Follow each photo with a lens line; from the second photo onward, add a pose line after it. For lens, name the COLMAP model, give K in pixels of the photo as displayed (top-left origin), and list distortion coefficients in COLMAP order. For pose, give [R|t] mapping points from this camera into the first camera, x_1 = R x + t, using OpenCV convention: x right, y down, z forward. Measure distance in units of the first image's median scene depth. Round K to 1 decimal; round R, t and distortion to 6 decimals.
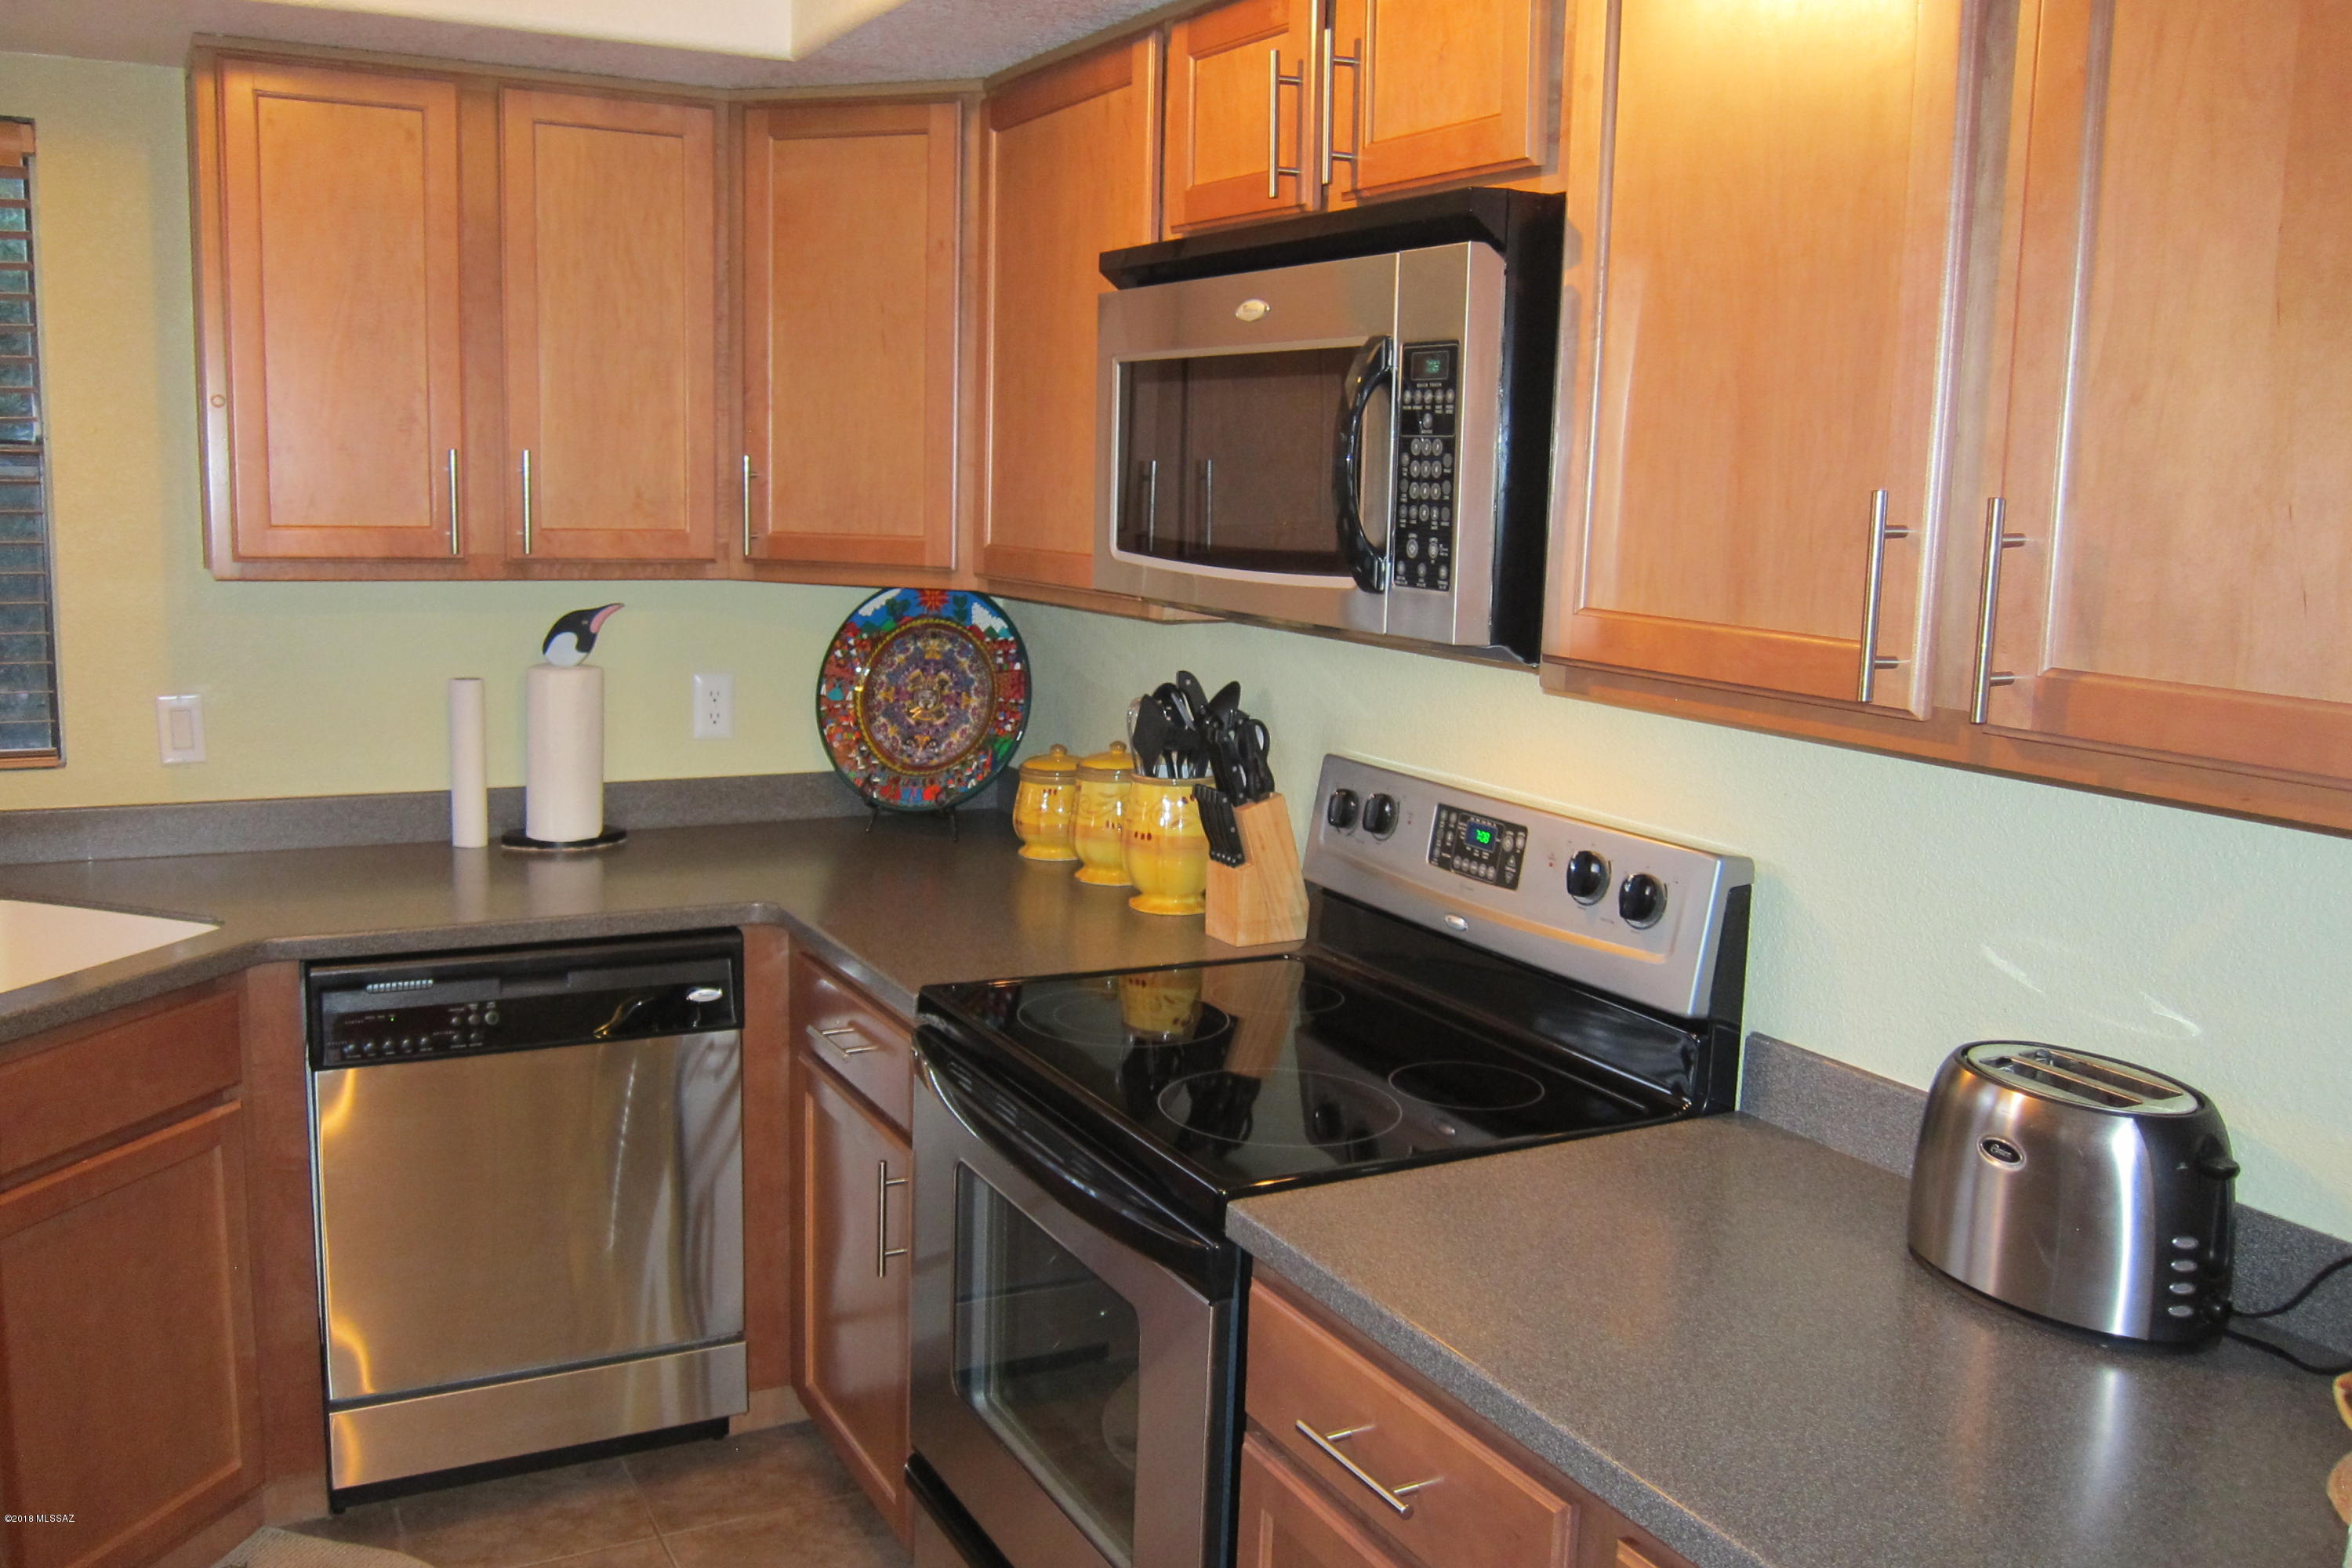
lens RADIAL K [[1951.8, 0, 1152.5], [0, 1951.8, 779.4], [0, 0, 1]] dist [-0.044099, 0.014922]
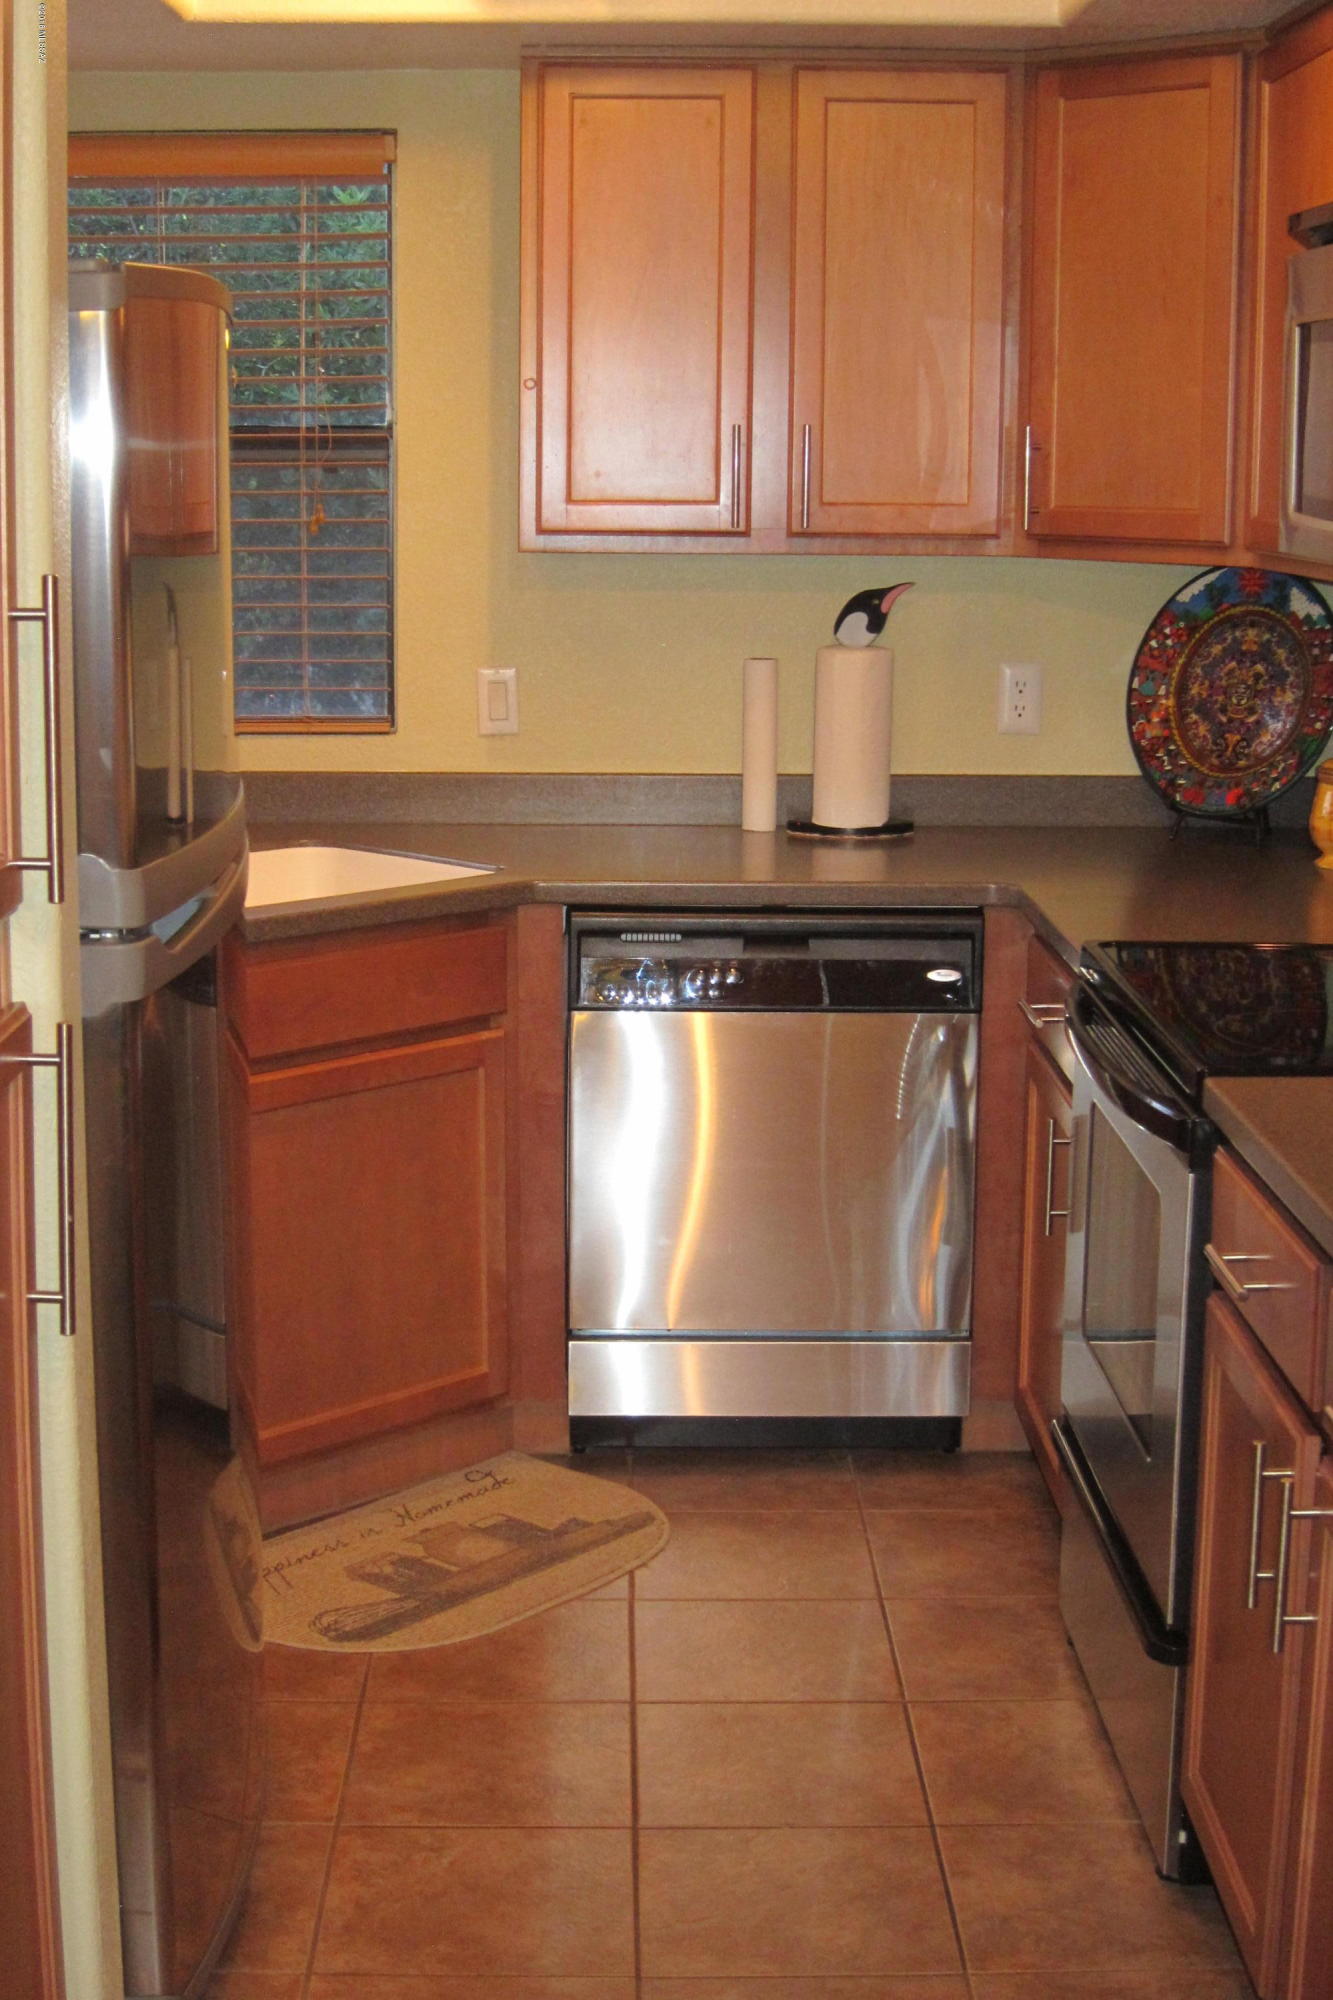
lens RADIAL K [[2944.7, 0, 672.0], [0, 2944.7, 994.0], [0, 0, 1]] dist [-0.162049, 0.000000]
pose [[0.891121, 0.060811, -0.449673, 0.297296], [-0.052097, 0.998137, 0.031741, 0.075950], [0.450765, -0.004858, 0.892629, -0.362309]]
